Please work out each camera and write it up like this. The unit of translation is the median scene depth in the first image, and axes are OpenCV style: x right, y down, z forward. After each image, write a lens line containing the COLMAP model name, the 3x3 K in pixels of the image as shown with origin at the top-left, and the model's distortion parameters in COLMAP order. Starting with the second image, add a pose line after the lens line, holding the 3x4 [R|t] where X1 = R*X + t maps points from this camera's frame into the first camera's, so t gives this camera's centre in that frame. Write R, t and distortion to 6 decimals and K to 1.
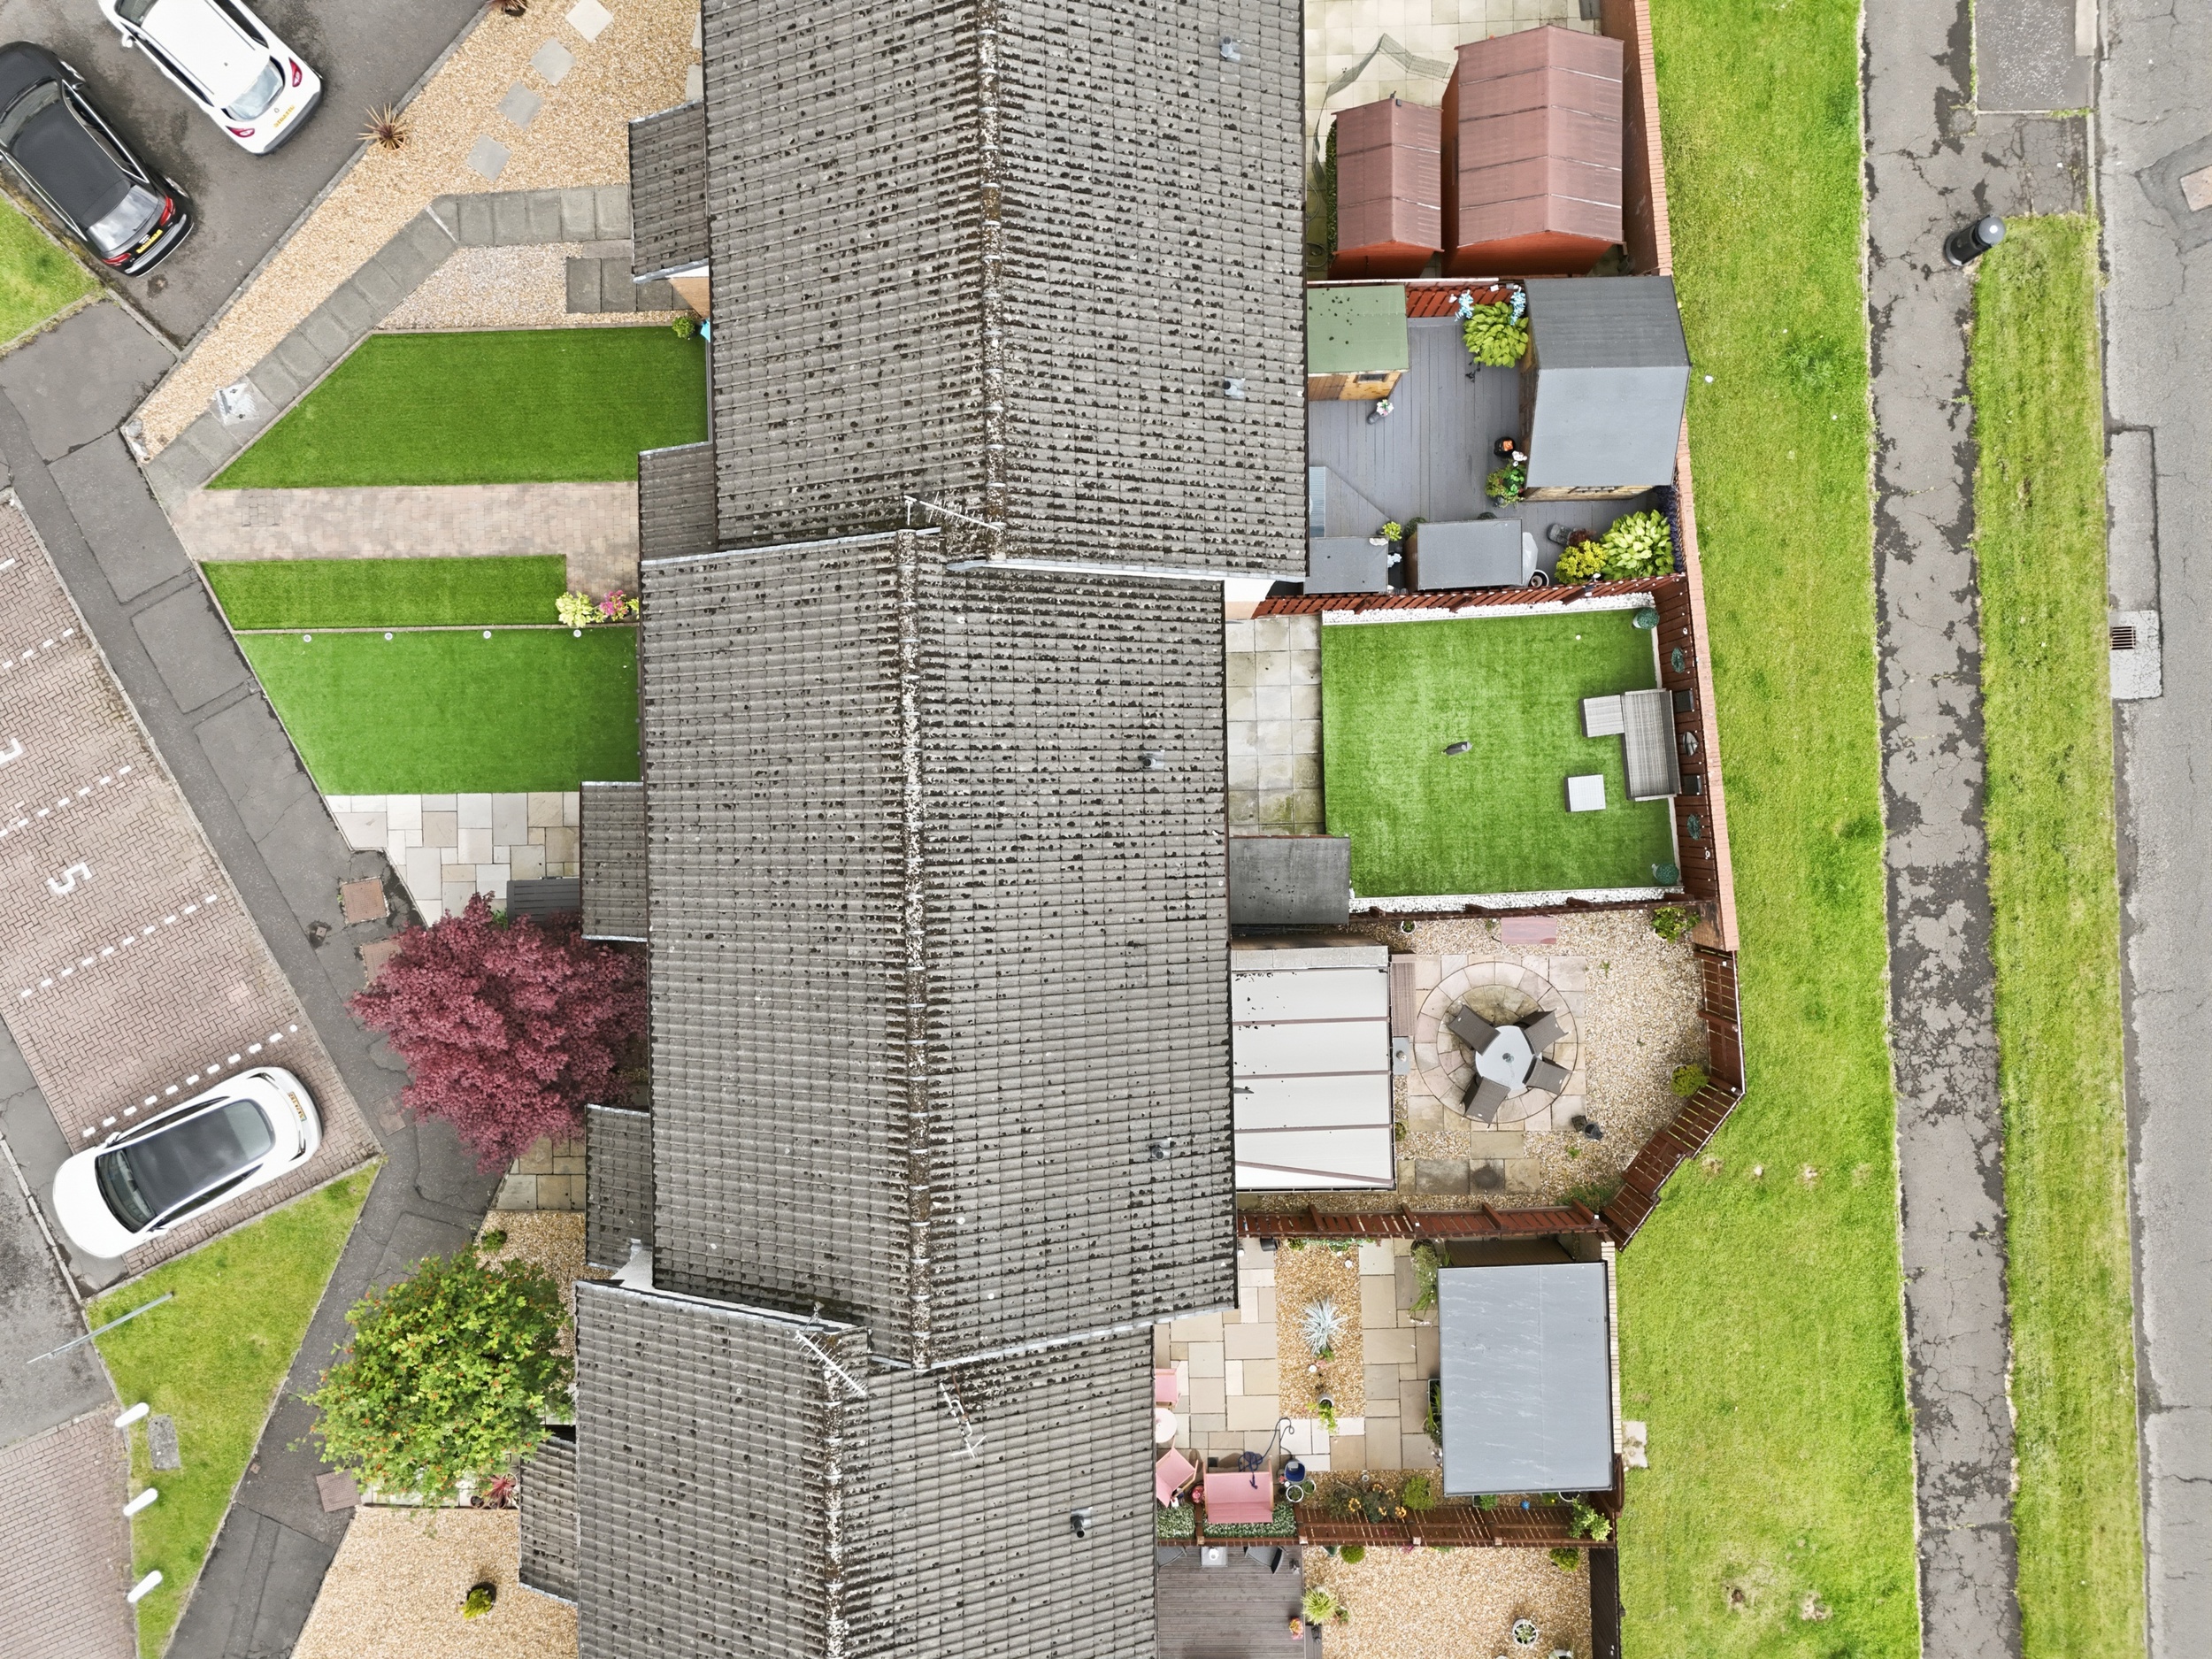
lens RADIAL K [[1604.3, 0, 1106.0], [0, 1604.3, 829.5], [0, 0, 1]] dist [0.056080, -0.041763]
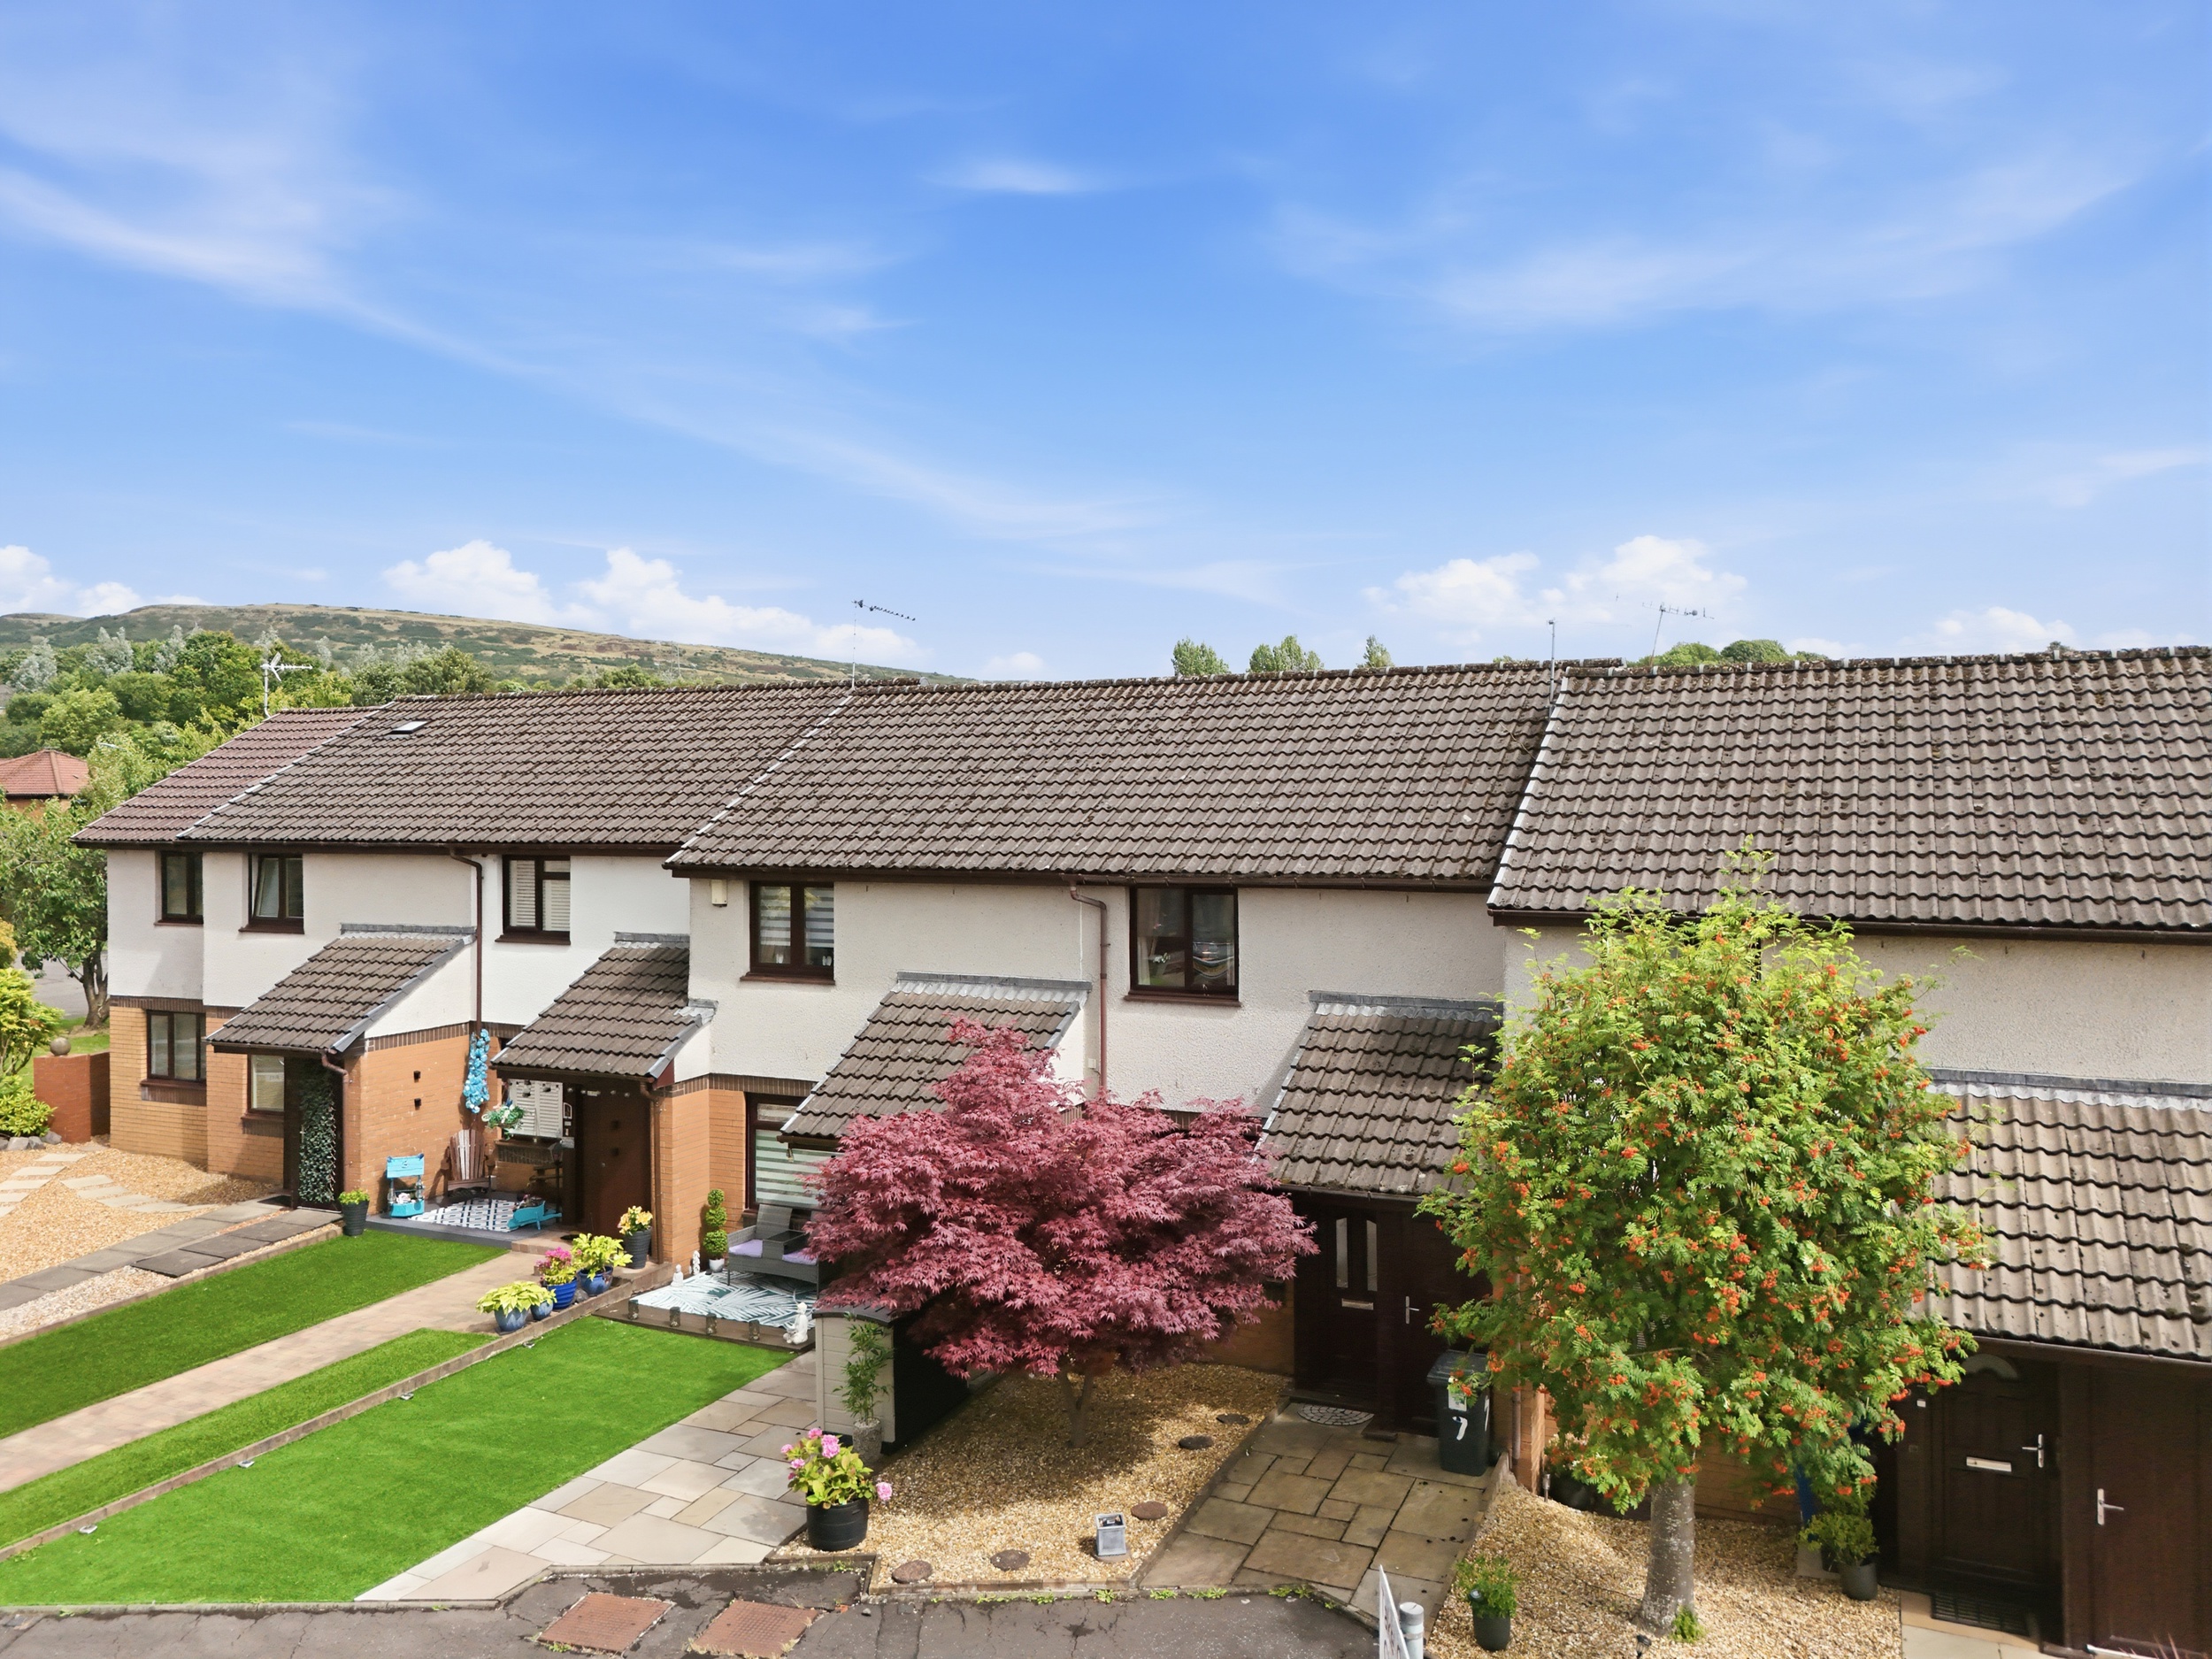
lens RADIAL K [[1618.7, 0, 1106.0], [0, 1618.7, 829.5], [0, 0, 1]] dist [0.023960, 0.000034]
pose [[0.447386, -0.012169, 0.894258, -0.771365], [0.894337, 0.003281, -0.447381, 0.342248], [0.002511, 0.999921, 0.012351, 0.795387]]
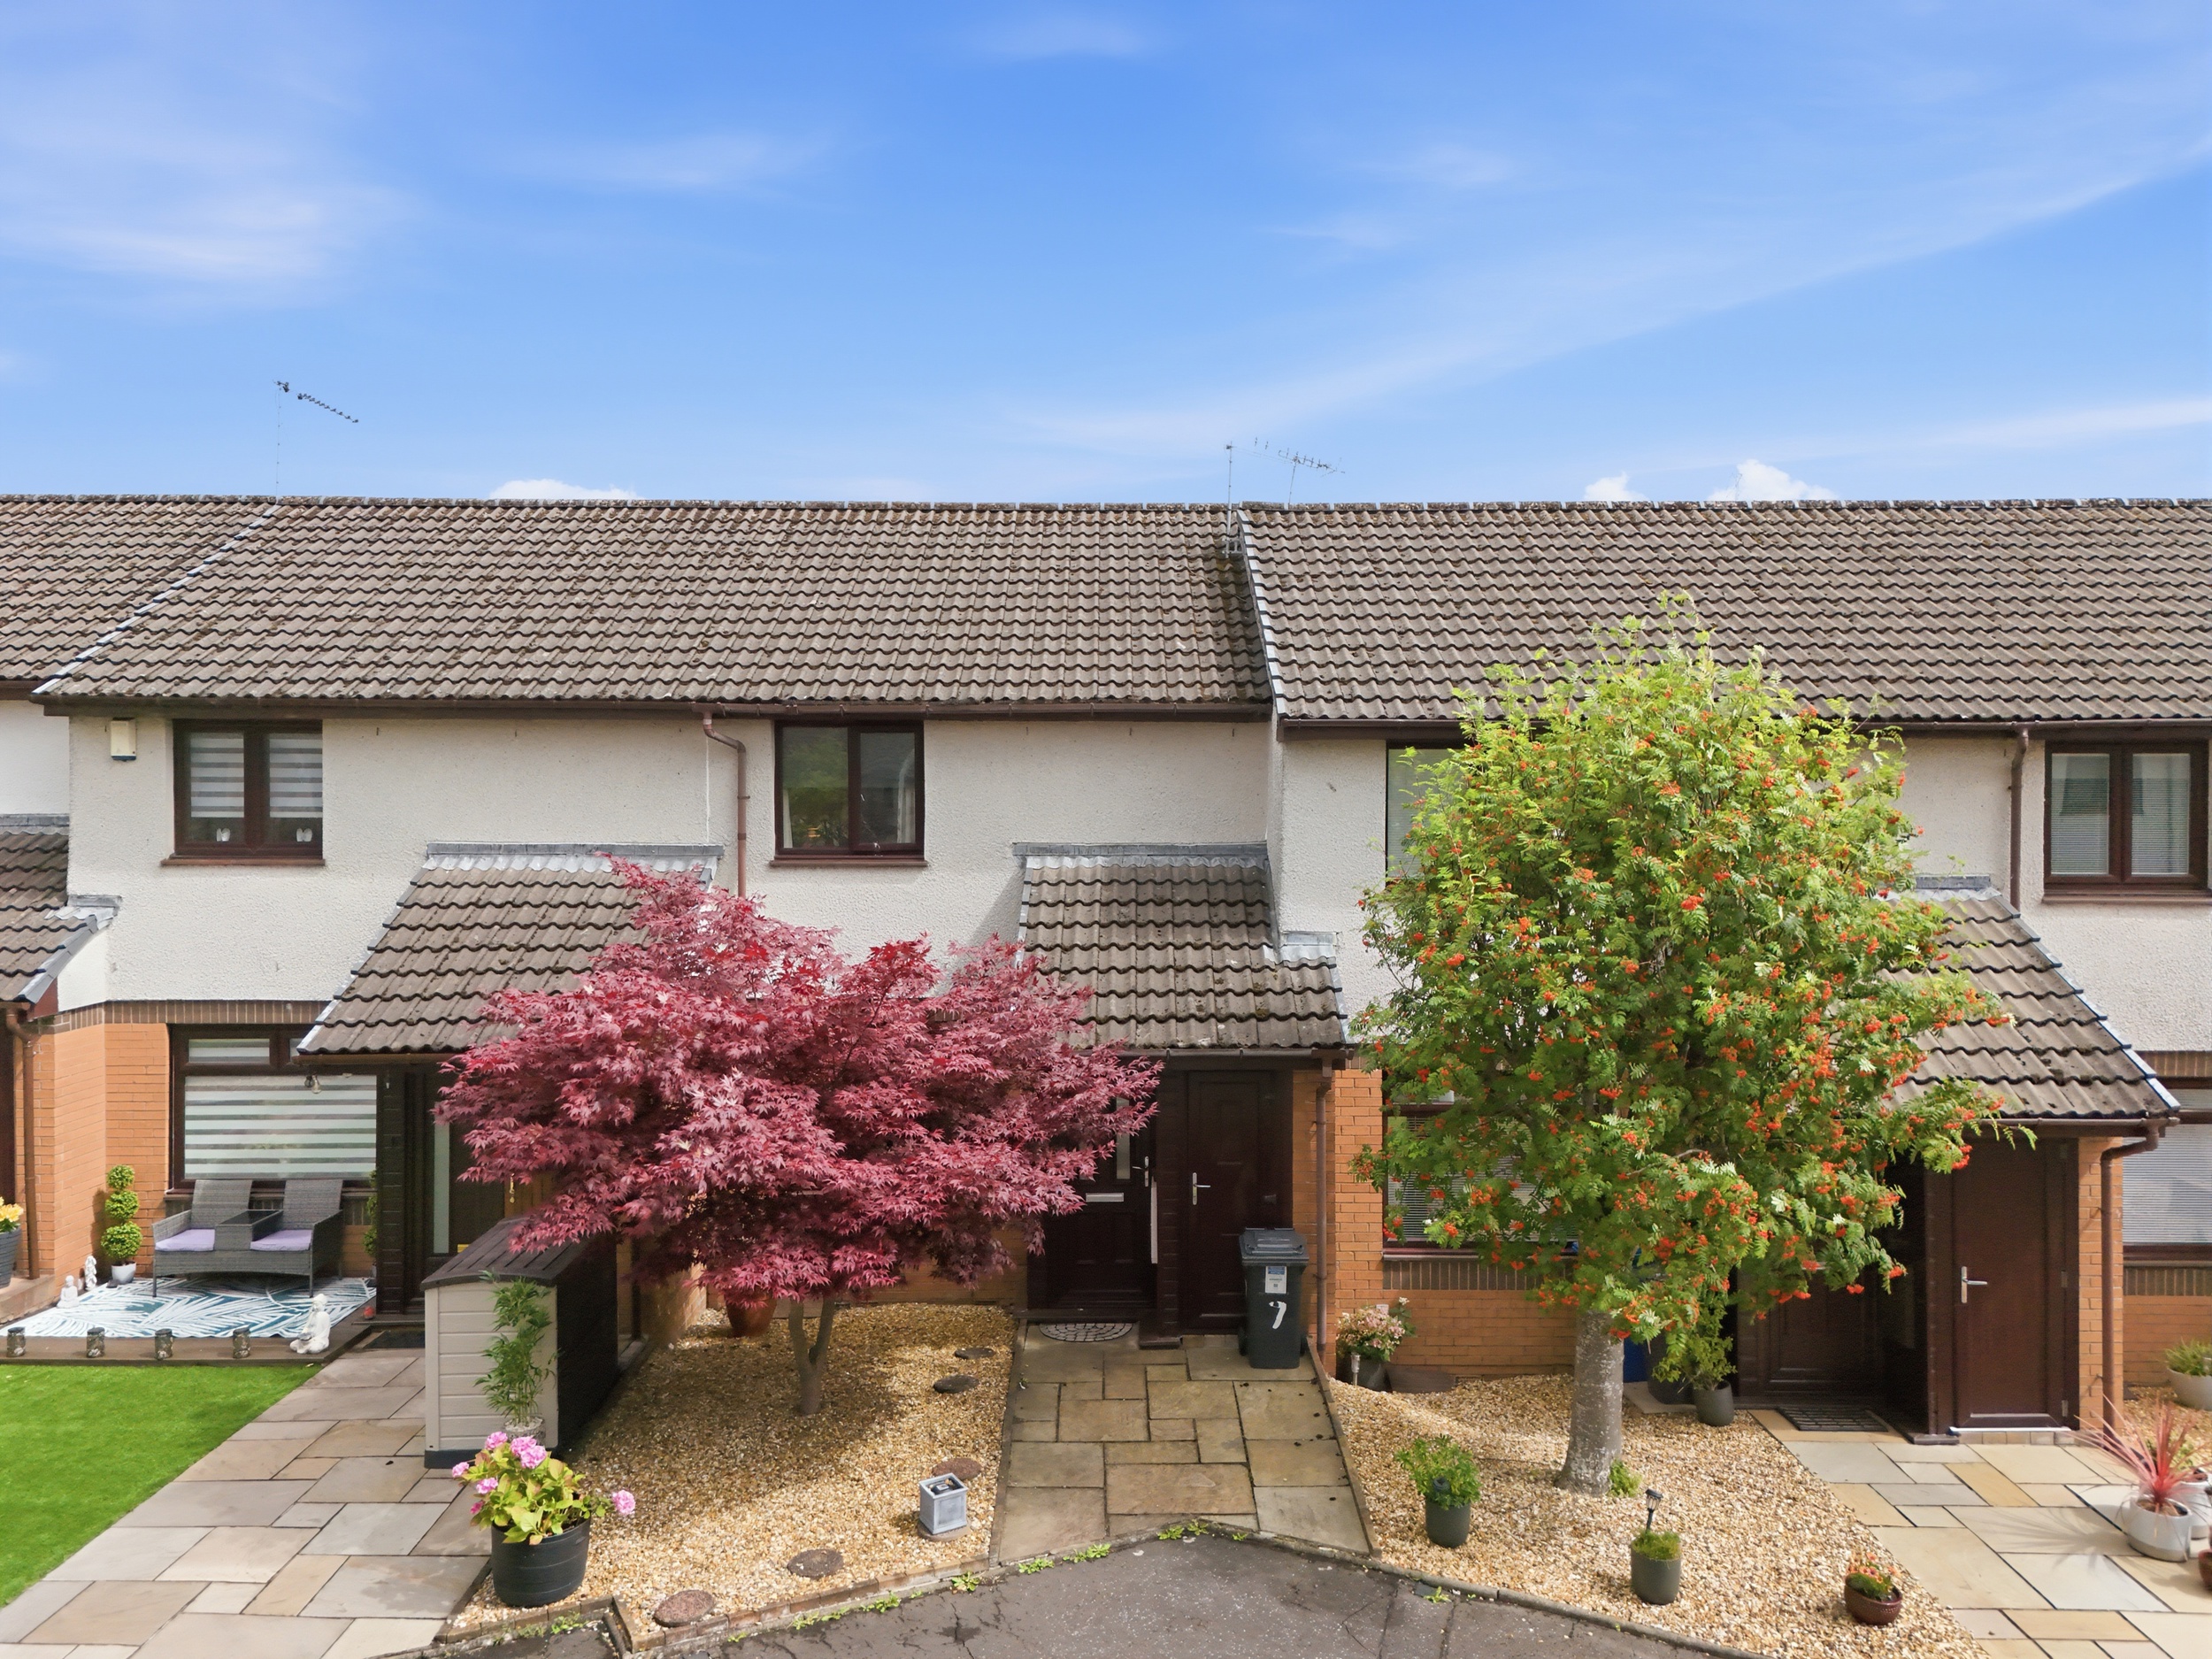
lens RADIAL K [[1604.3, 0, 1106.0], [0, 1604.3, 829.5], [0, 0, 1]] dist [0.056080, -0.041763]
pose [[0.021994, -0.007786, 0.999728, -0.704649], [0.999753, 0.003209, -0.021970, 0.185681], [-0.003037, 0.999965, 0.007855, 0.853049]]
